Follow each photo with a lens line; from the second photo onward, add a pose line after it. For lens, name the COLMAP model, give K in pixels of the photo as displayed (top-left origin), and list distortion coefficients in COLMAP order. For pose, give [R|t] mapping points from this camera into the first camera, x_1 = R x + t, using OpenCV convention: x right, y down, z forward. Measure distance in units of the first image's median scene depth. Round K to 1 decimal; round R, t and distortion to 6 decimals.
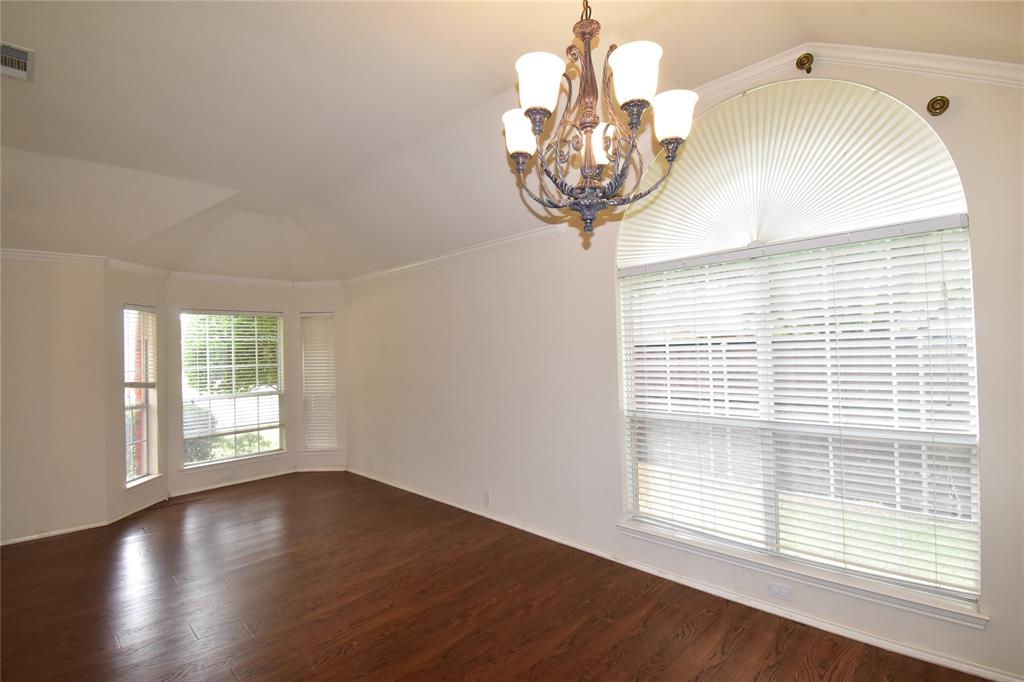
lens RADIAL K [[454.8, 0, 515.6], [0, 454.8, 337.6], [0, 0, 1]] dist [0.011649, -0.021518]
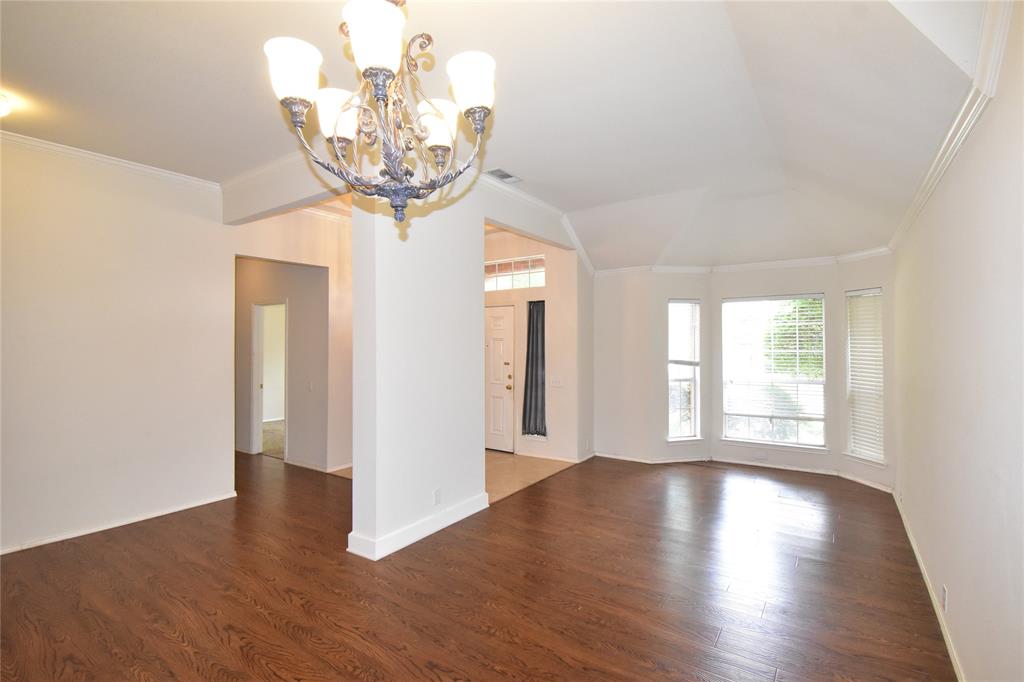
lens RADIAL K [[454.8, 0, 515.6], [0, 454.8, 337.6], [0, 0, 1]] dist [0.011649, -0.021518]
pose [[0.163988, 0.014083, -0.986362, 0.324318], [0.028370, 0.999417, 0.018986, -0.003133], [0.986054, -0.031096, 0.163493, 0.314957]]
